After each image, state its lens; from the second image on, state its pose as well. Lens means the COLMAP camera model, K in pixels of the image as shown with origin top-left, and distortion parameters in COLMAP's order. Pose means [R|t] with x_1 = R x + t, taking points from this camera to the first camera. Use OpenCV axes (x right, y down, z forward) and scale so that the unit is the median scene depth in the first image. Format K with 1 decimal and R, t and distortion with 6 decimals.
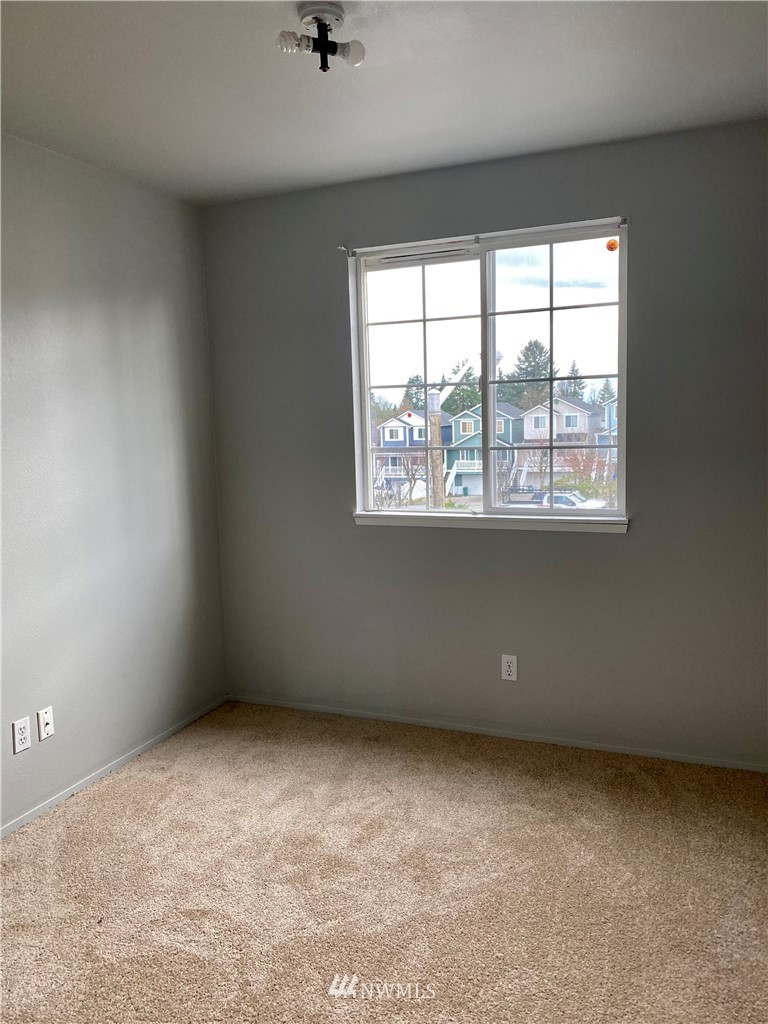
lens RADIAL K [[782.1, 0, 382.7], [0, 782.1, 508.3], [0, 0, 1]] dist [0.049297, -0.045639]
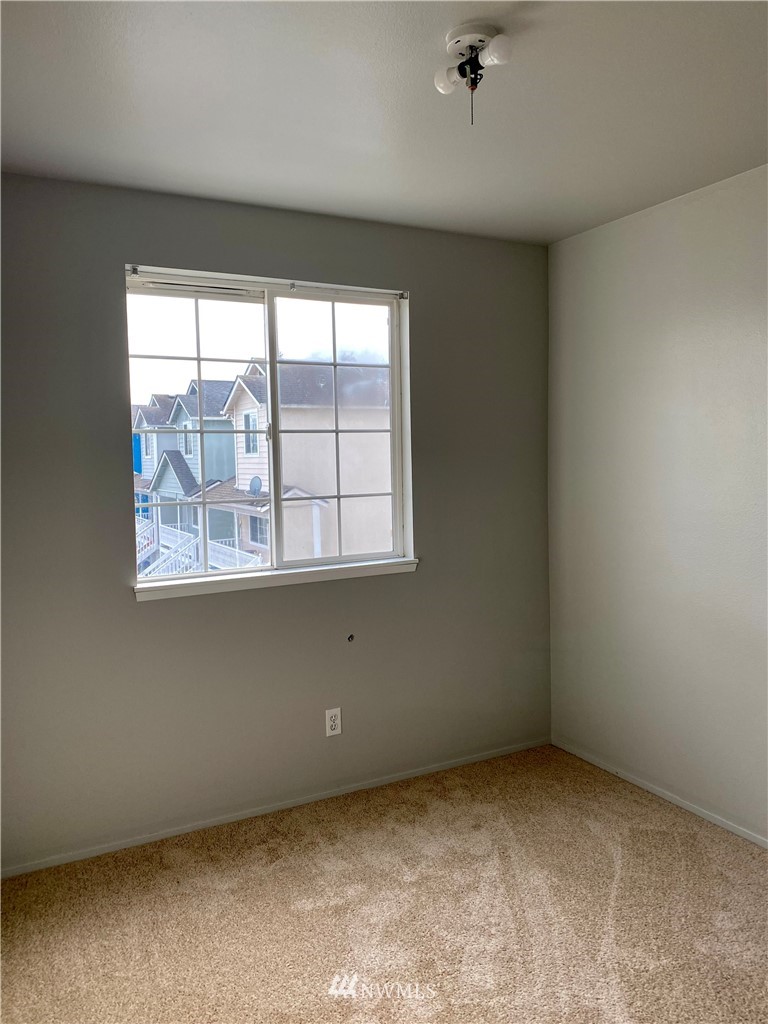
lens RADIAL K [[782.1, 0, 382.9], [0, 782.1, 517.2], [0, 0, 1]] dist [0.049297, -0.045639]
pose [[0.621721, -0.052528, 0.781475, -0.551360], [0.099503, 0.994961, -0.012285, -0.032992], [-0.776893, 0.085397, 0.623815, 0.317517]]
